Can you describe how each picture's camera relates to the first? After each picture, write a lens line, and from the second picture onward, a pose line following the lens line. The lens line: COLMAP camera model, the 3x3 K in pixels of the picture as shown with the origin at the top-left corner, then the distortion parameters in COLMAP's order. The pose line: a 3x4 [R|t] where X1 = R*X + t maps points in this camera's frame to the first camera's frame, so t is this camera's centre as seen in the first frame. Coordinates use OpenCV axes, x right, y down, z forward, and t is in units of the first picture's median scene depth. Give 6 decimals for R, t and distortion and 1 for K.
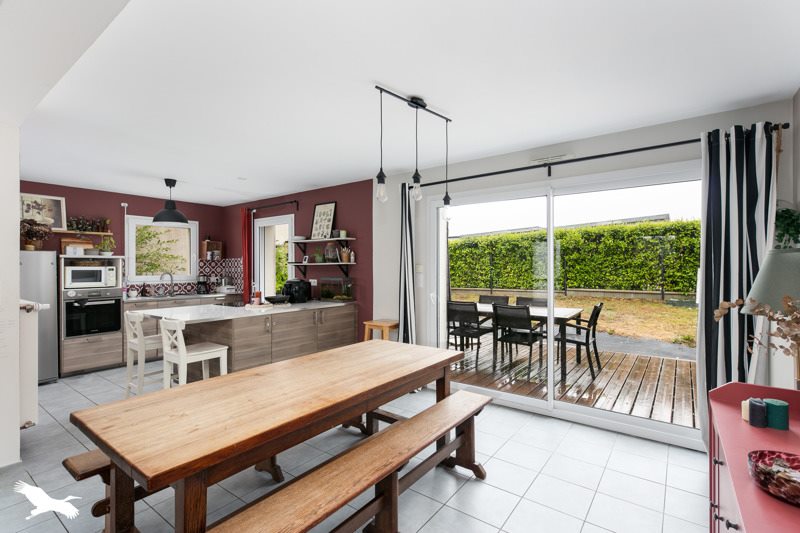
lens RADIAL K [[375.8, 0, 400.0], [0, 375.8, 266.5], [0, 0, 1]] dist [0.020144, -0.001833]
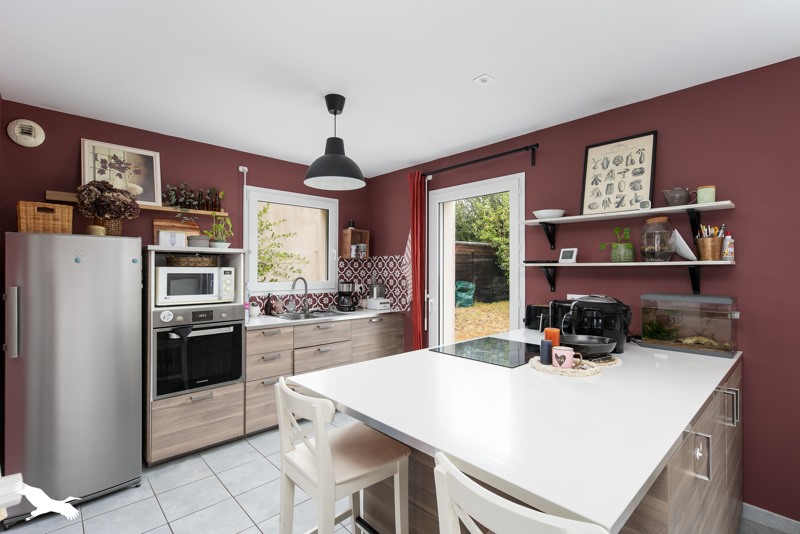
lens RADIAL K [[375.8, 0, 400.0], [0, 375.8, 267.0], [0, 0, 1]] dist [0.020144, -0.001833]
pose [[0.984813, 0.004259, -0.173566, -0.401218], [-0.005190, 0.999975, -0.004906, 0.000935], [0.173540, 0.005732, 0.984810, 0.478740]]
